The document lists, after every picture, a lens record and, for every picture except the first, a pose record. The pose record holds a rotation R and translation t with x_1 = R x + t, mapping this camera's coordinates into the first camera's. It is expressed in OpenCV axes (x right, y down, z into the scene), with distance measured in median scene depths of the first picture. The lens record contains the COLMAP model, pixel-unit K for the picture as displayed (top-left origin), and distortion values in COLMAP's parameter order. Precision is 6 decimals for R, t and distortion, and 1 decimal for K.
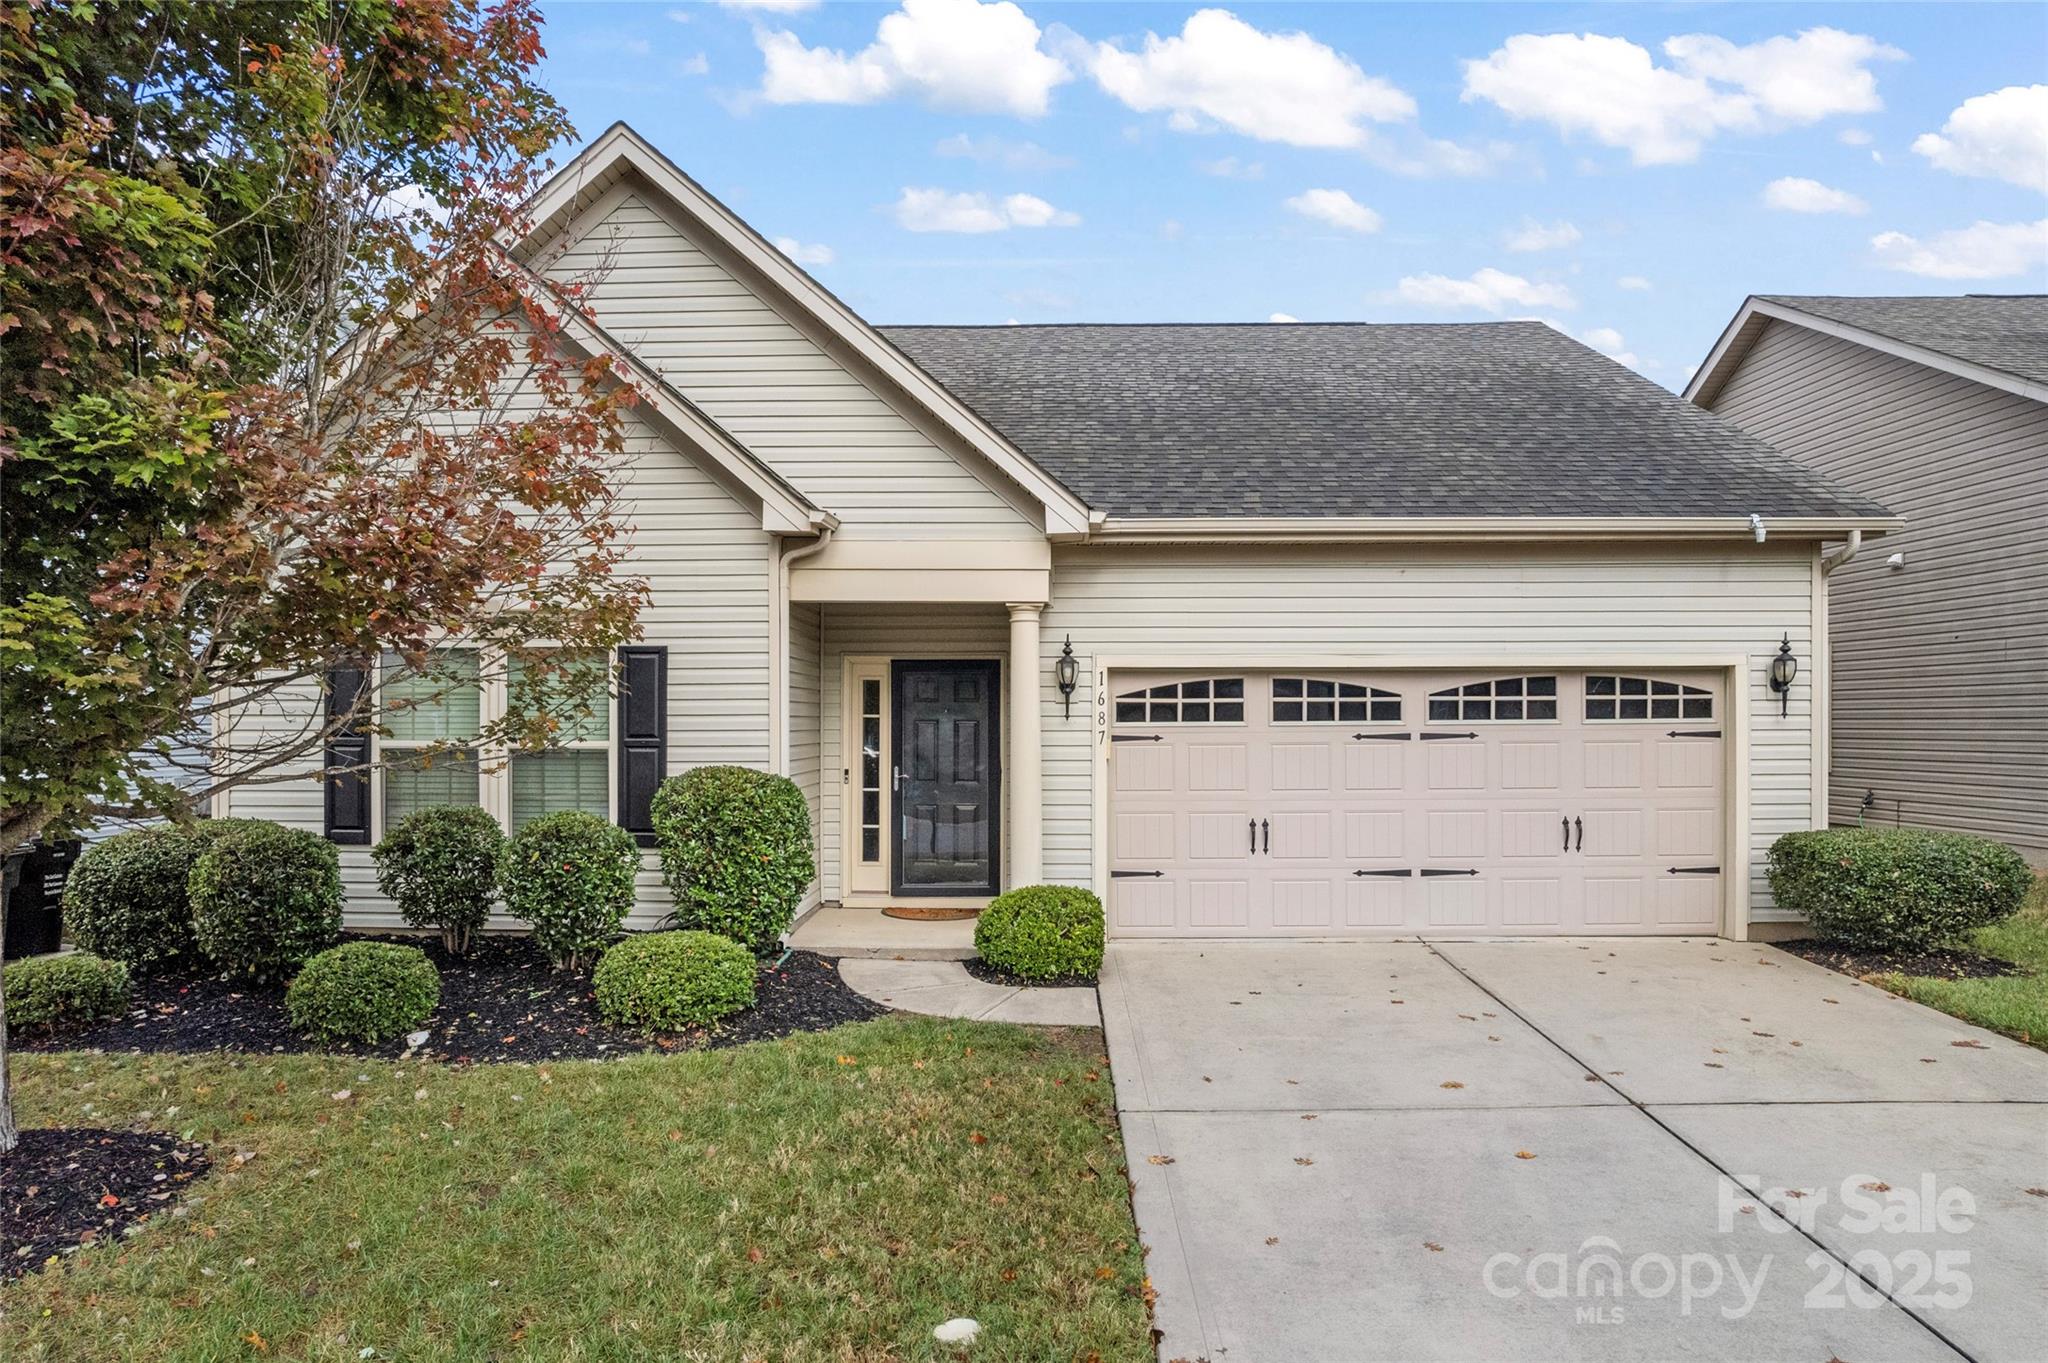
lens RADIAL K [[1303.0, 0, 1024.0], [0, 1303.0, 681.5], [0, 0, 1]] dist [-0.094952, 0.082605]
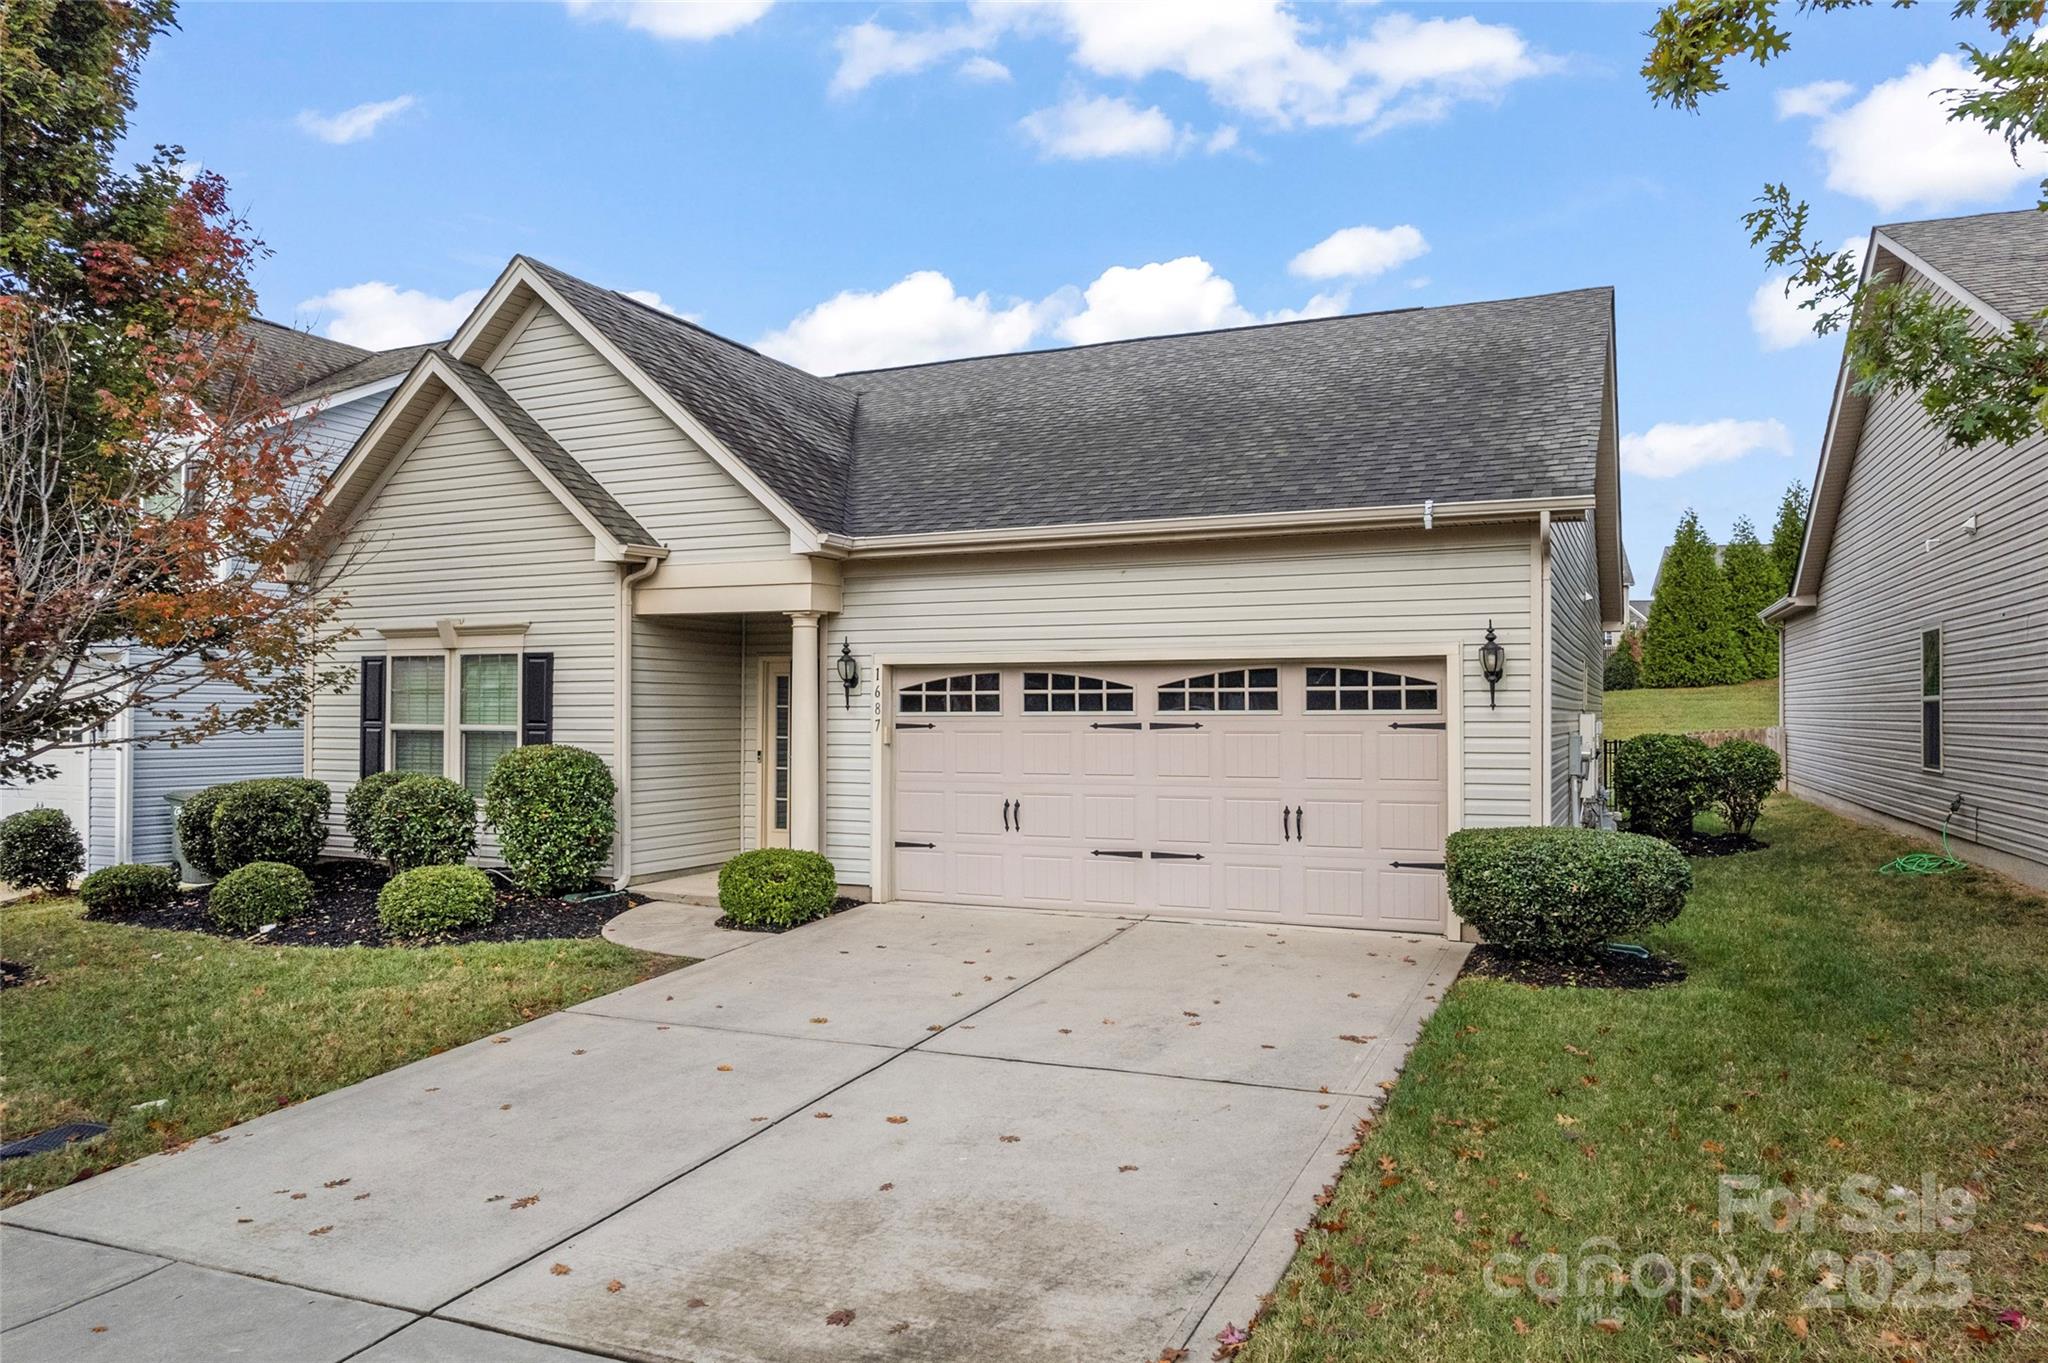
lens RADIAL K [[1291.4, 0, 1023.2], [0, 1291.4, 634.6], [0, 0, 1]] dist [-0.055543, 0.022713]
pose [[0.931806, -0.019684, -0.362424, 0.597298], [0.010346, 0.999563, -0.027689, -0.004373], [0.362810, 0.022051, 0.931602, -0.027303]]
